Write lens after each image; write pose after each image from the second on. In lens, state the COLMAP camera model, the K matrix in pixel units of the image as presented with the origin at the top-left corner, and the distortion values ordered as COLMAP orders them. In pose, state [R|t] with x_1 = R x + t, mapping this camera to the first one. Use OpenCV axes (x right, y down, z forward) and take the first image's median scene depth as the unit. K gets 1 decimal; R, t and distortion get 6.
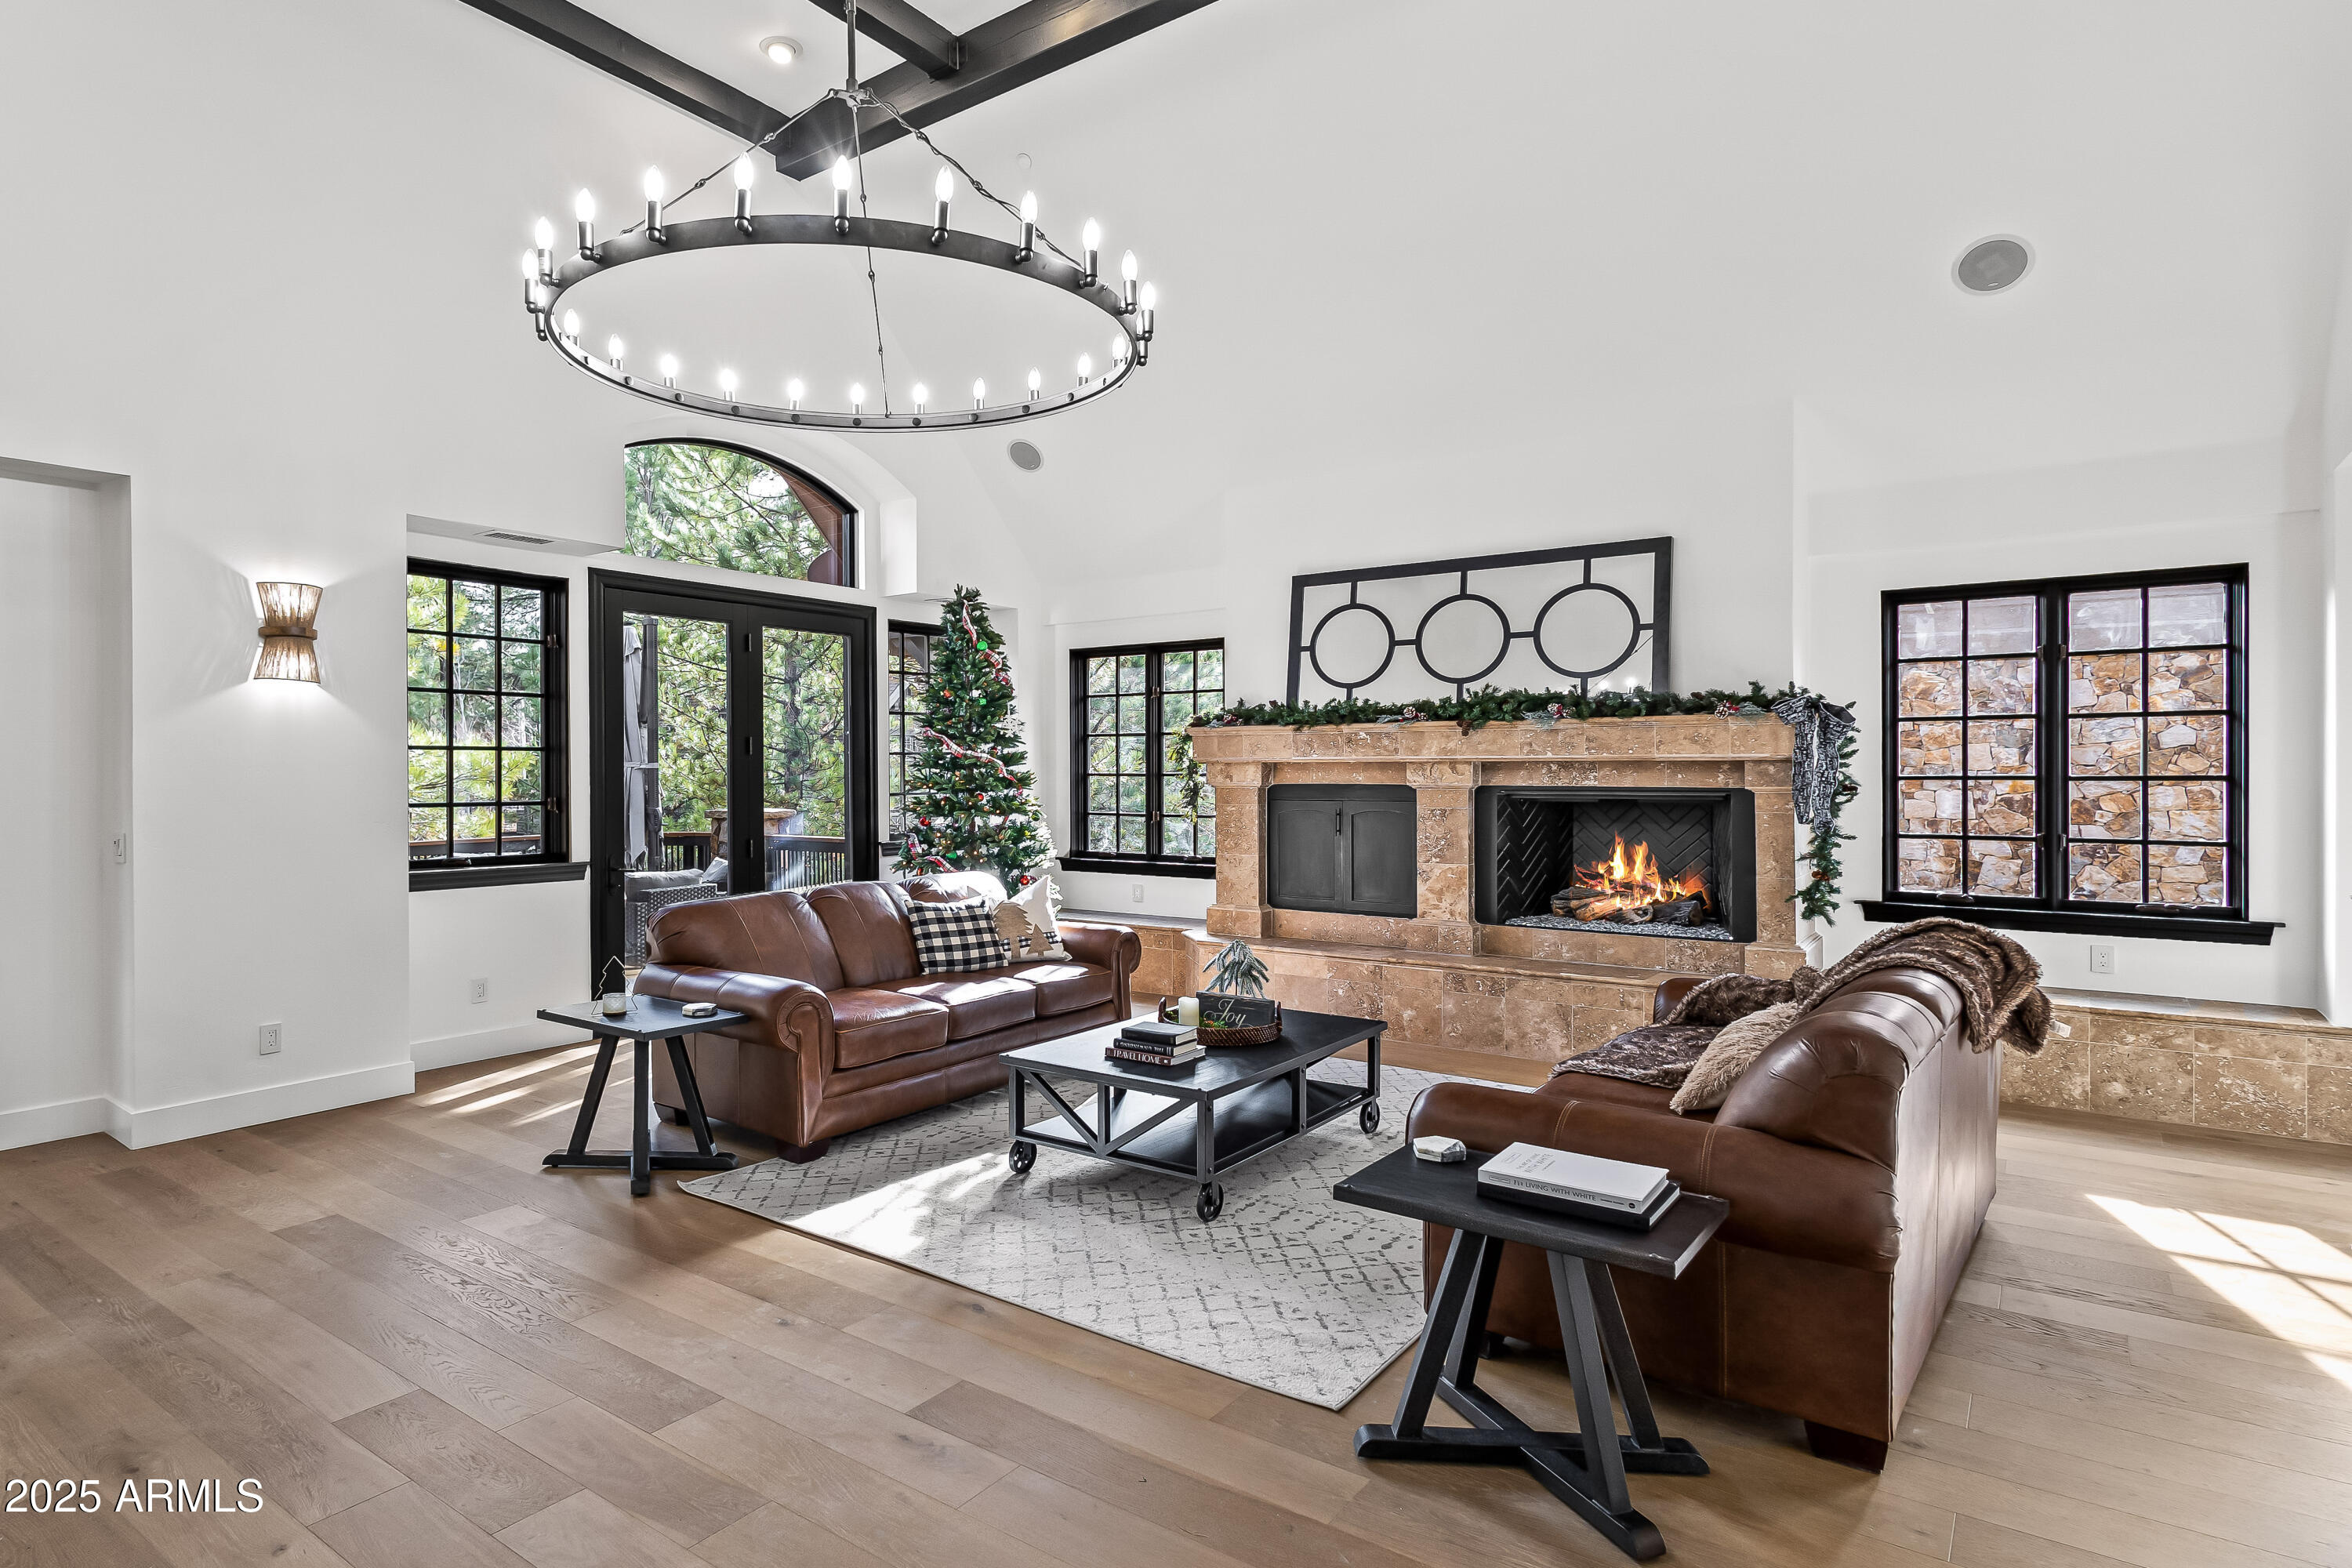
lens RADIAL K [[1290.0, 0, 1209.8], [0, 1290.0, 783.3], [0, 0, 1]] dist [0.002899, 0.000740]
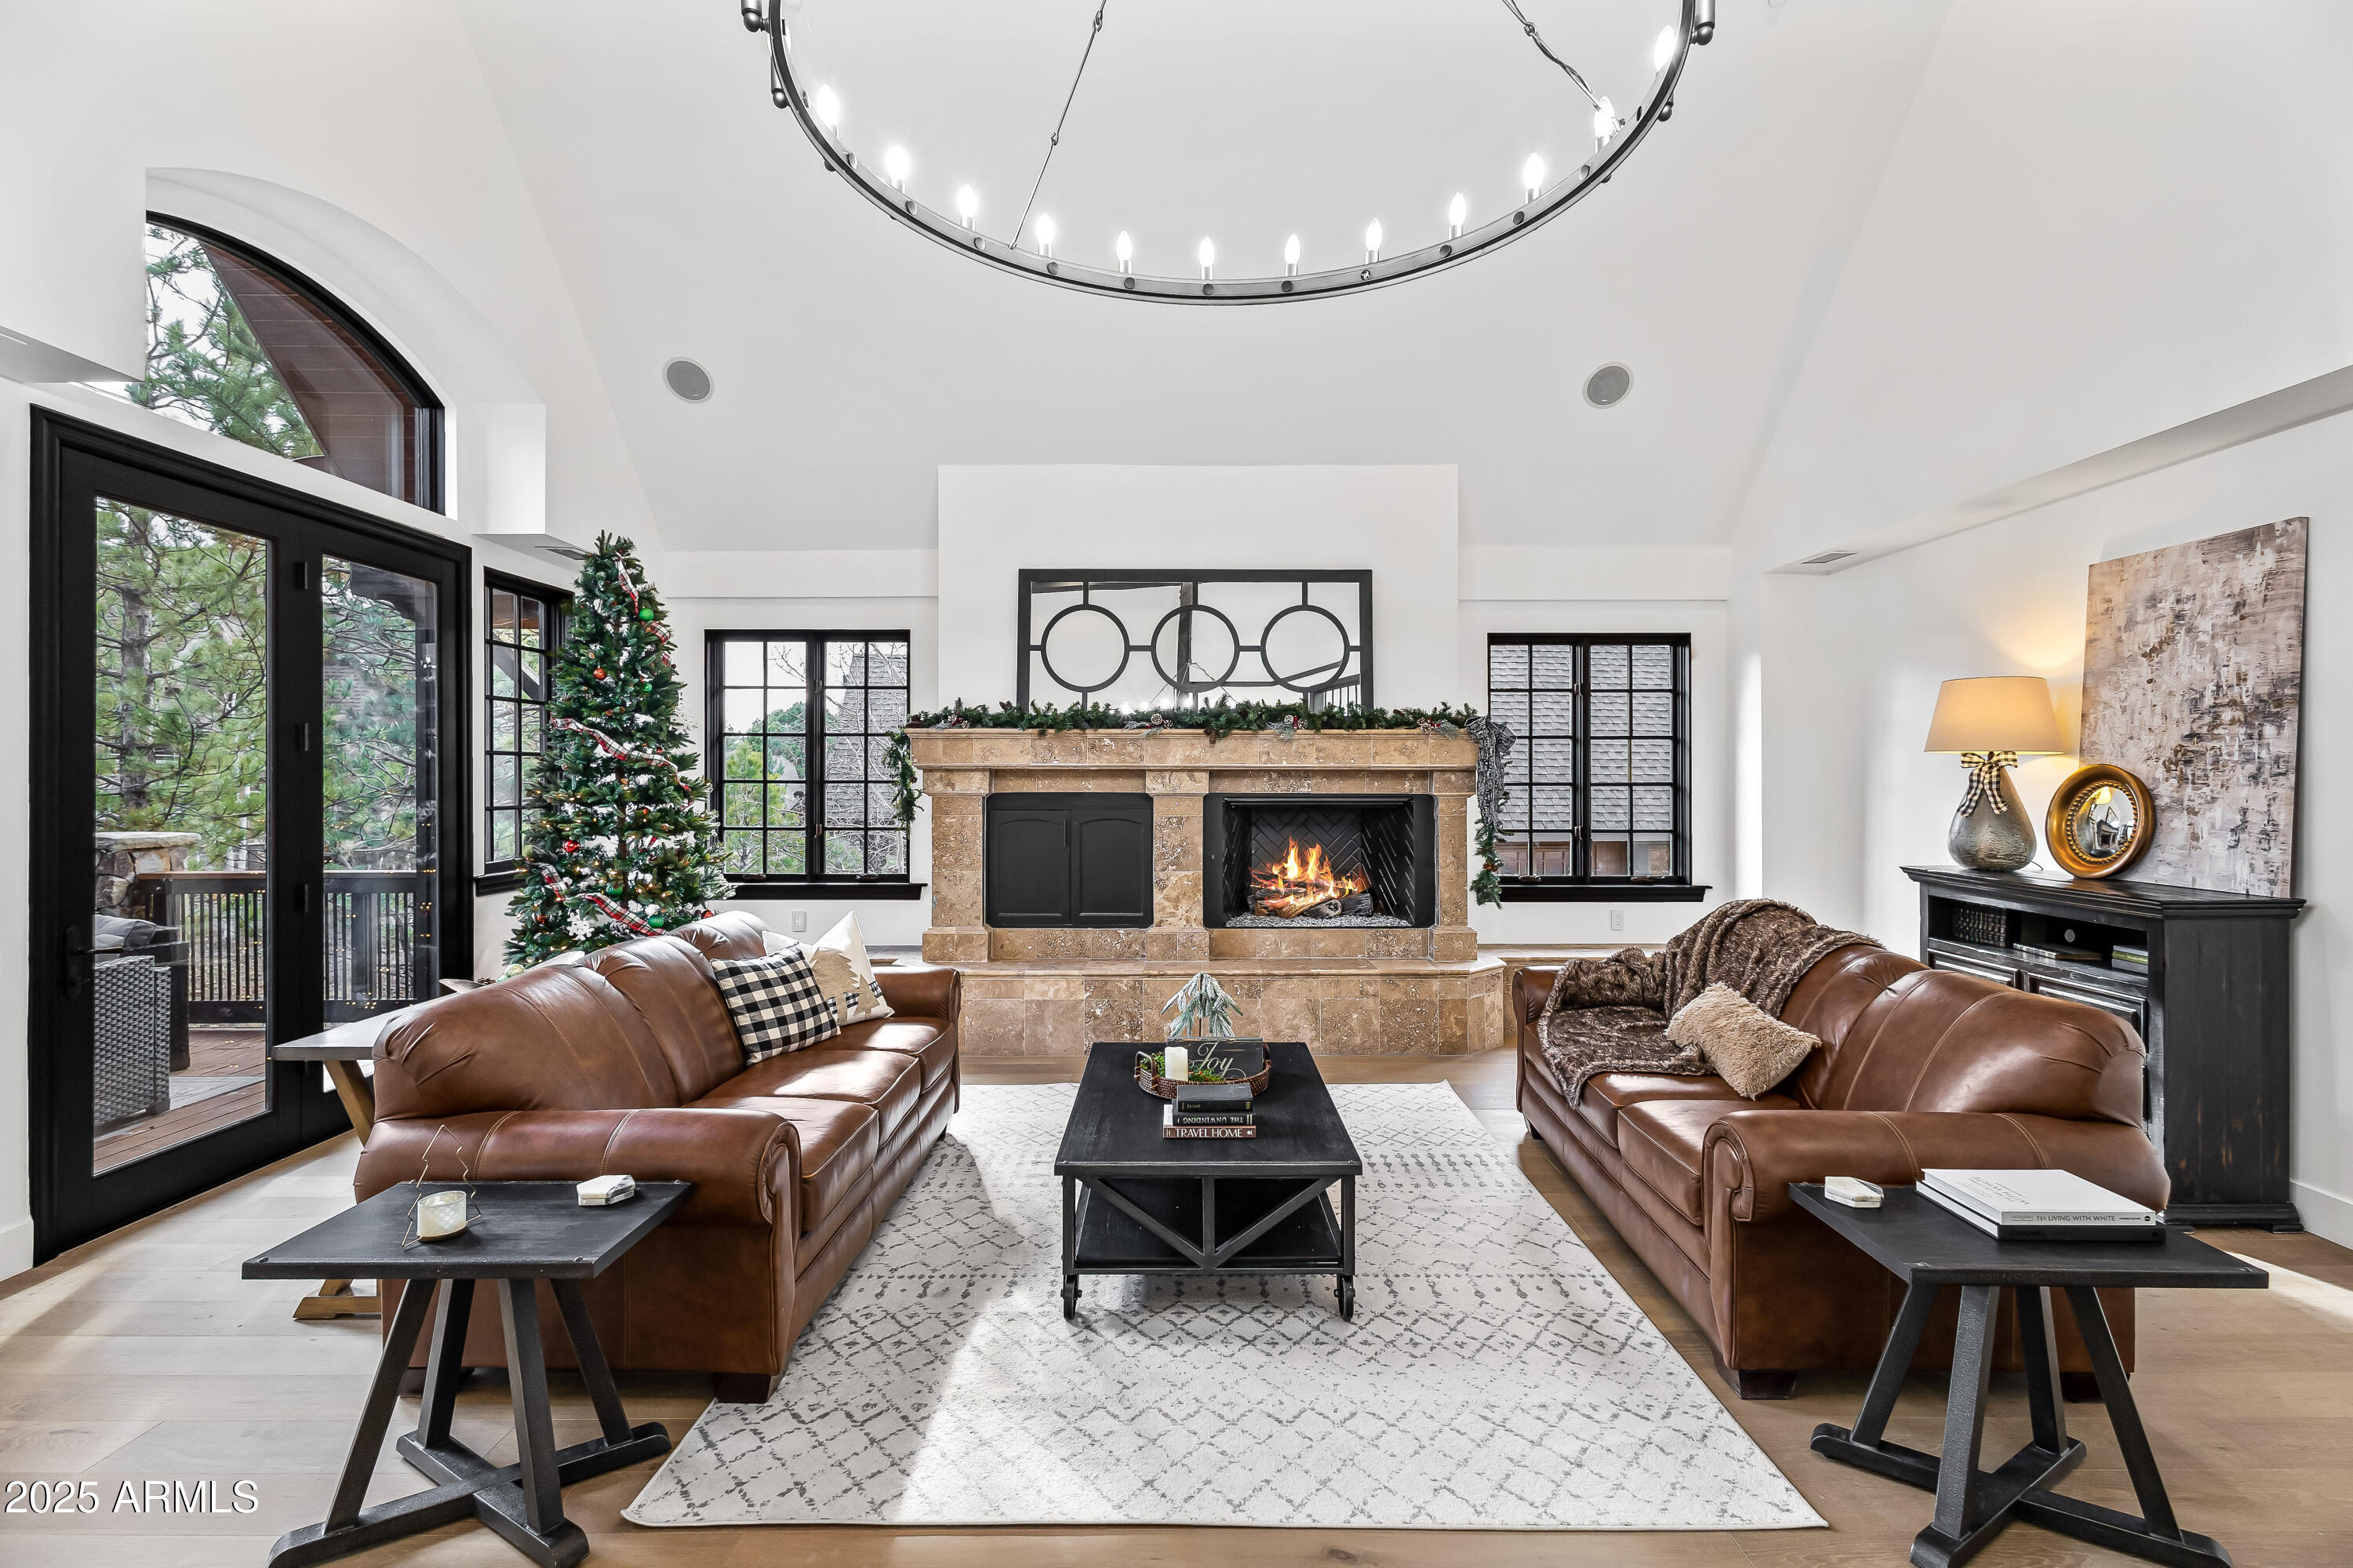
lens RADIAL K [[1103.8, 0, 1176.6], [0, 1103.8, 776.5], [0, 0, 1]] dist [0.004538, -0.000201]
pose [[0.816722, 0.003031, 0.577024, -0.321836], [0.003572, 0.999941, -0.010307, -0.002394], [-0.577021, 0.010479, 0.816662, 0.304962]]
